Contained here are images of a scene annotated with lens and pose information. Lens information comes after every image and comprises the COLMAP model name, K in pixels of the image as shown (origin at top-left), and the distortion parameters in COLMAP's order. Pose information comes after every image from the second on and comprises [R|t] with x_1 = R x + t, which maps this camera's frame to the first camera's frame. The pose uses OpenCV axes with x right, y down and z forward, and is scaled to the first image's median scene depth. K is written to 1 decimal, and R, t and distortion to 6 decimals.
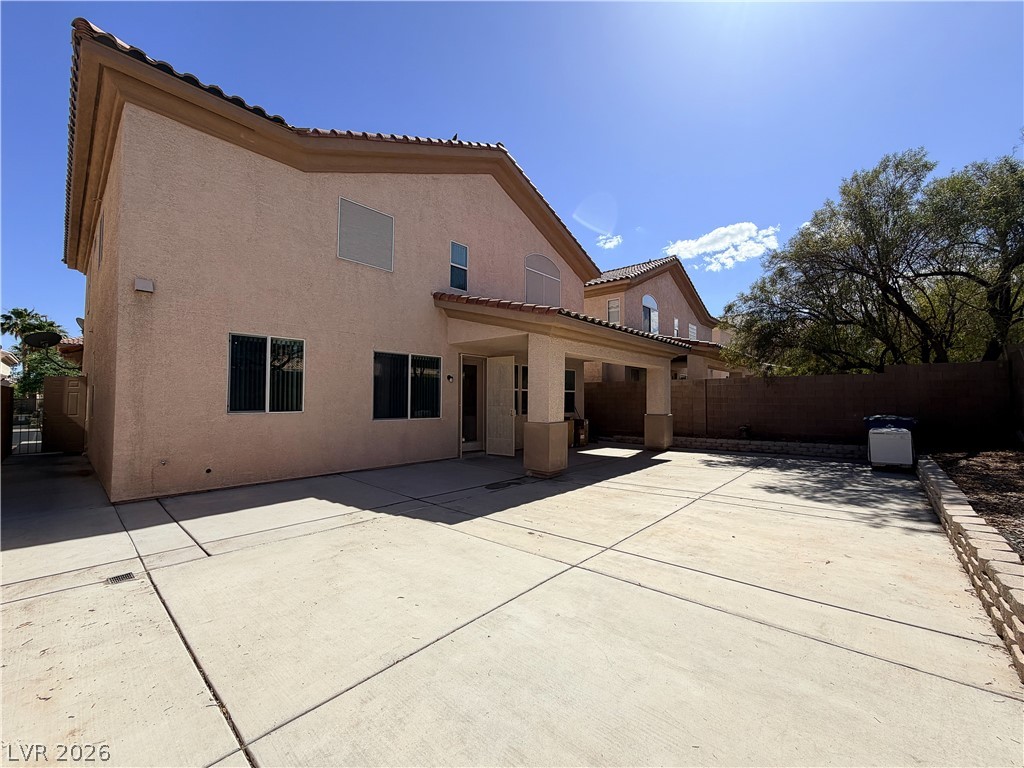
lens RADIAL K [[405.4, 0, 514.7], [0, 405.4, 385.1], [0, 0, 1]] dist [0.004533, -0.000023]
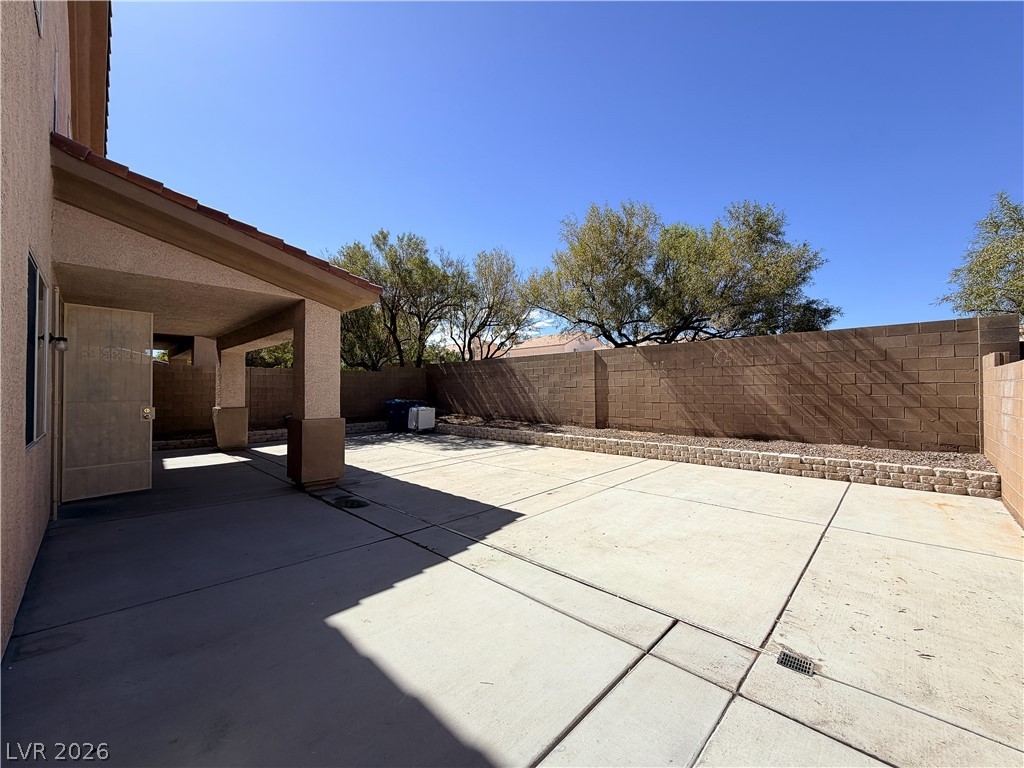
lens RADIAL K [[405.4, 0, 519.0], [0, 405.4, 385.1], [0, 0, 1]] dist [0.004533, -0.000023]
pose [[0.034873, 0.010447, 0.999337, -1.193069], [-0.034132, 0.999374, -0.009256, 0.047382], [-0.998809, -0.033787, 0.035208, 1.049335]]
